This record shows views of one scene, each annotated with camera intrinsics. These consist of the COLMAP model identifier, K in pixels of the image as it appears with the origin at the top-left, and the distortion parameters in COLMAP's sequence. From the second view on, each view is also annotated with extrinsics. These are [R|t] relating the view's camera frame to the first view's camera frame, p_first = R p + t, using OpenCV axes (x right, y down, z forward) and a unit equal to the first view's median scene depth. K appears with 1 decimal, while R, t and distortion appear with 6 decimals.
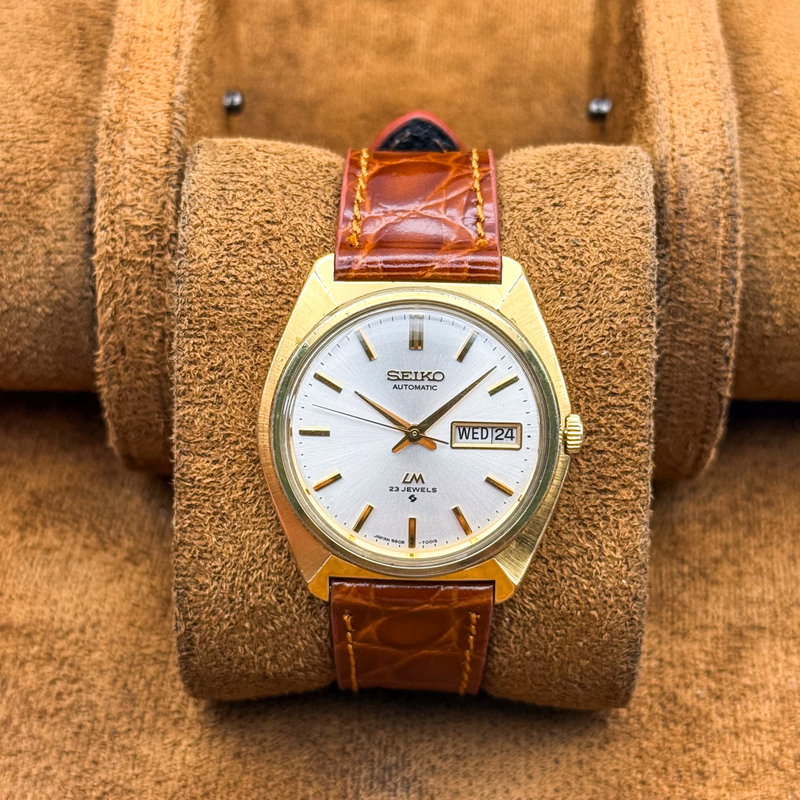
lens RADIAL K [[1845.7, 0, 397.7], [0, 1845.7, 412.7], [0, 0, 1]] dist [0.039872, 0.722442]
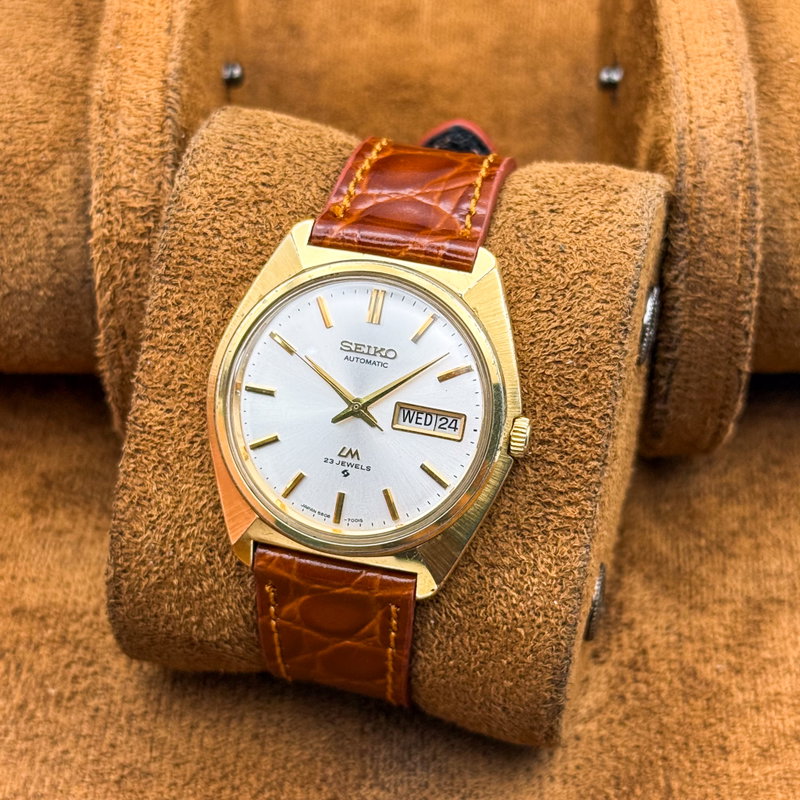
lens RADIAL K [[1845.7, 0, 397.7], [0, 1845.7, 412.7], [0, 0, 1]] dist [0.039872, 0.722442]
pose [[0.976024, 0.160752, -0.146752, 0.168707], [-0.172247, 0.982618, -0.069231, 0.075609], [0.133072, 0.092848, 0.986748, 0.032873]]
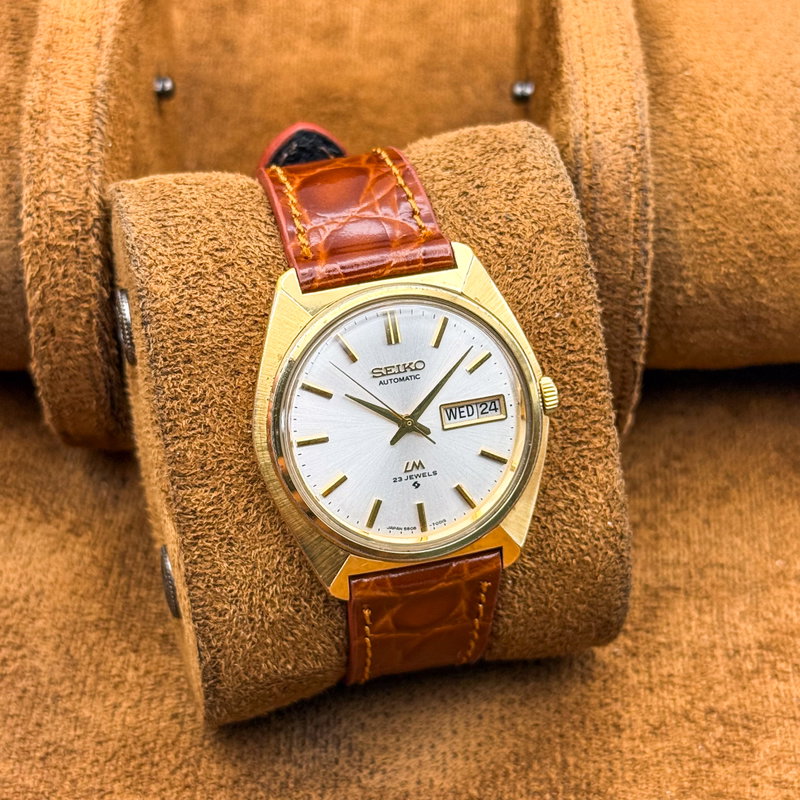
lens RADIAL K [[1845.7, 0, 397.7], [0, 1845.7, 412.7], [0, 0, 1]] dist [0.039872, 0.722442]
pose [[0.961337, -0.192466, 0.196947, -0.193914], [0.192983, 0.981059, 0.016751, -0.012662], [-0.196441, 0.021904, 0.980271, -0.021263]]
